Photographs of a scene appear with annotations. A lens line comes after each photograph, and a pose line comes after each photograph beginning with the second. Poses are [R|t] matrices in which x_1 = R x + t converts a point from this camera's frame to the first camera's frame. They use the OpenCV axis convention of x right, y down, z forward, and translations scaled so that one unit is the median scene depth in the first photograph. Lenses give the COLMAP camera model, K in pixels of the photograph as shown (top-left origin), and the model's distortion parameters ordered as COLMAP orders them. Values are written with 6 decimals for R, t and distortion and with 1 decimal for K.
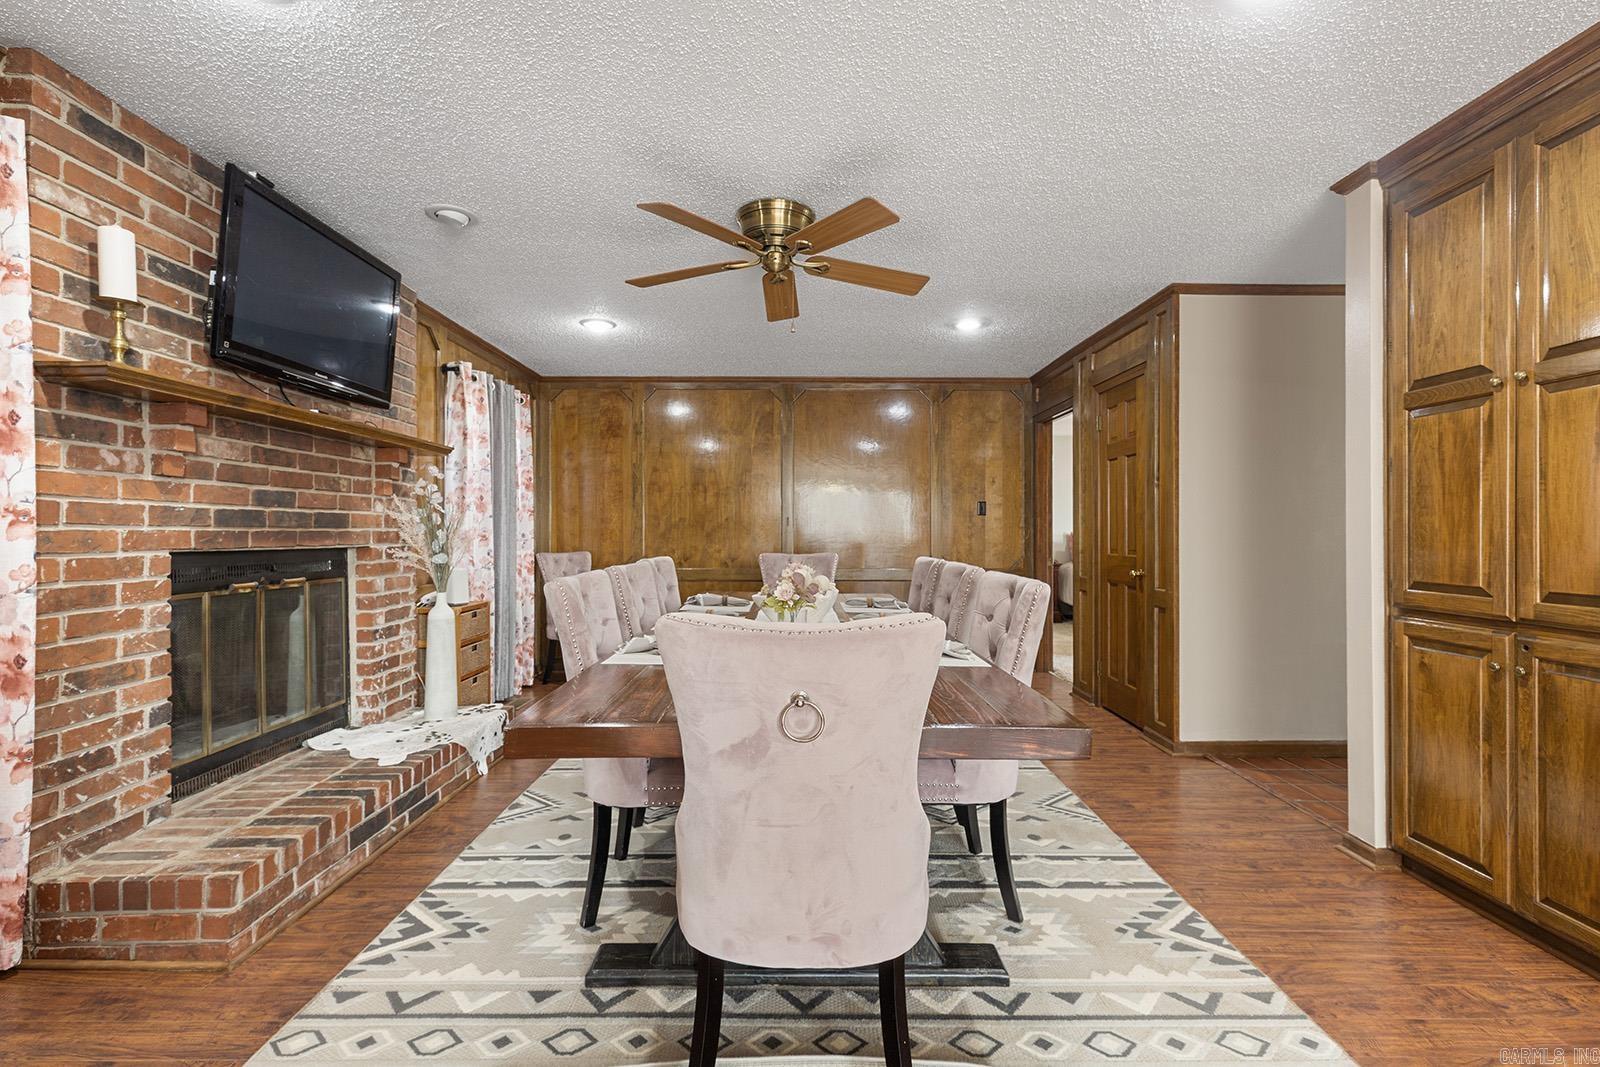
lens RADIAL K [[724.4, 0, 803.7], [0, 724.4, 530.8], [0, 0, 1]] dist [0.004774, -0.001269]
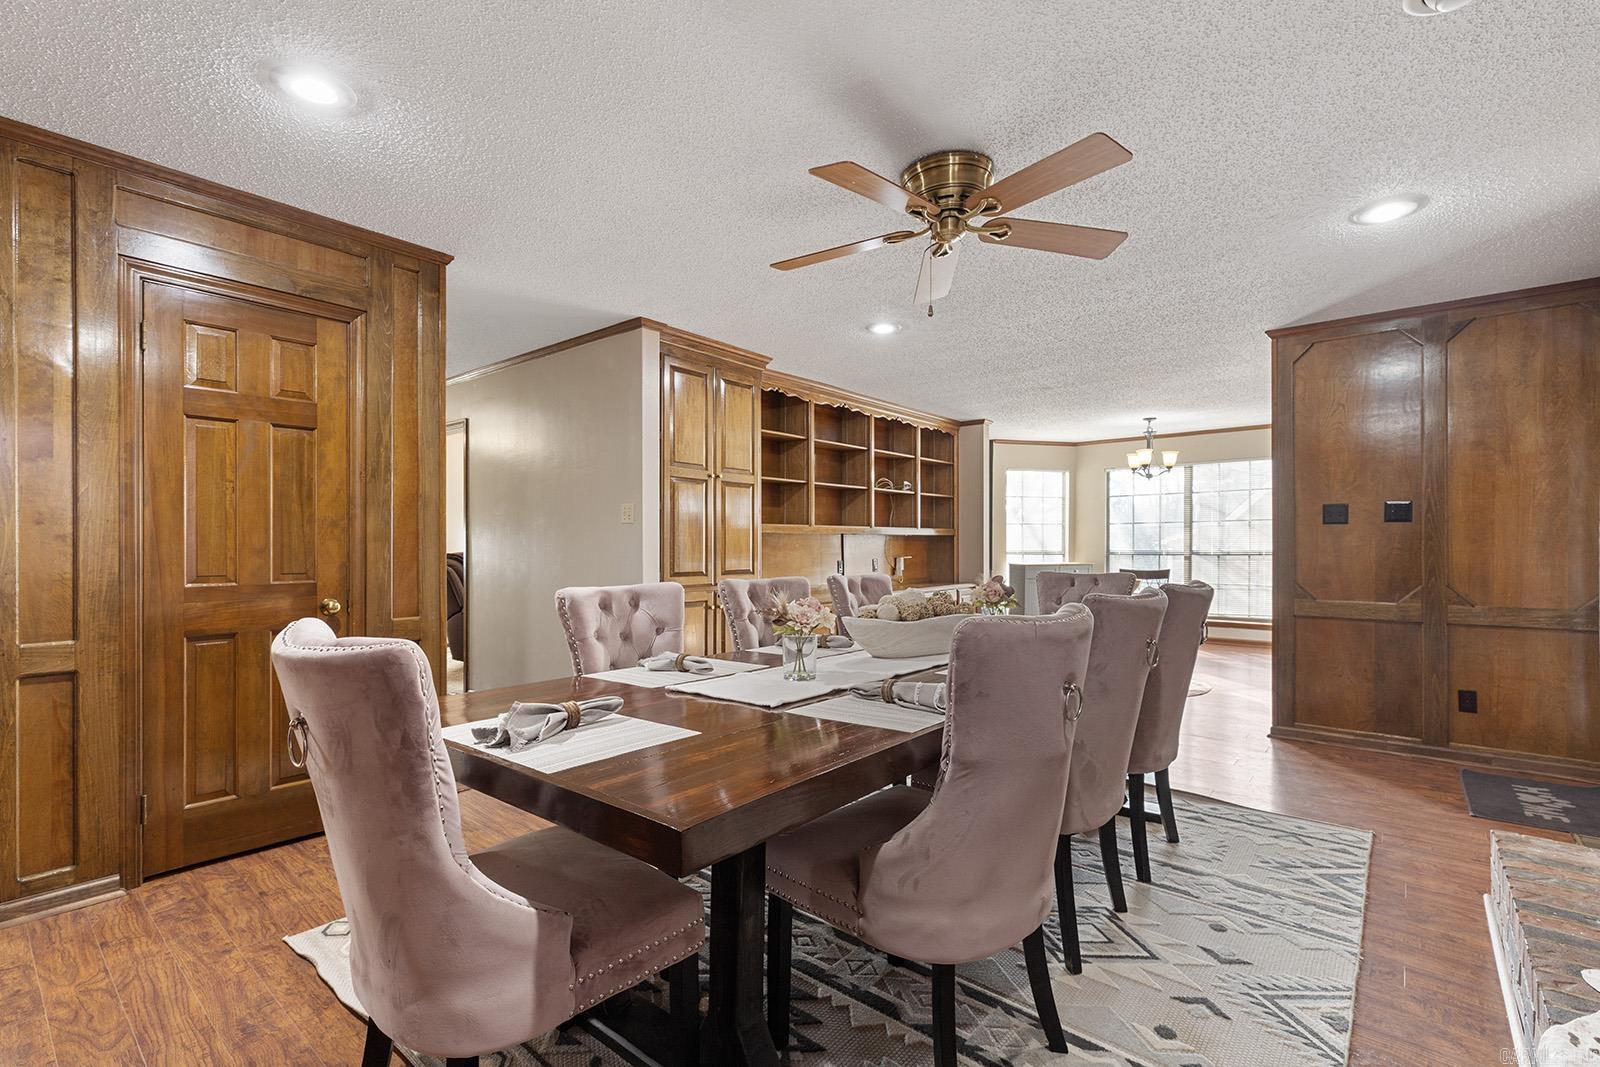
lens RADIAL K [[724.4, 0, 802.7], [0, 724.4, 541.0], [0, 0, 1]] dist [0.004774, -0.001269]
pose [[-0.759739, 0.003760, 0.650217, -0.501611], [-0.001170, 0.999974, -0.007149, 0.006020], [-0.650227, -0.006193, -0.759715, 1.900057]]
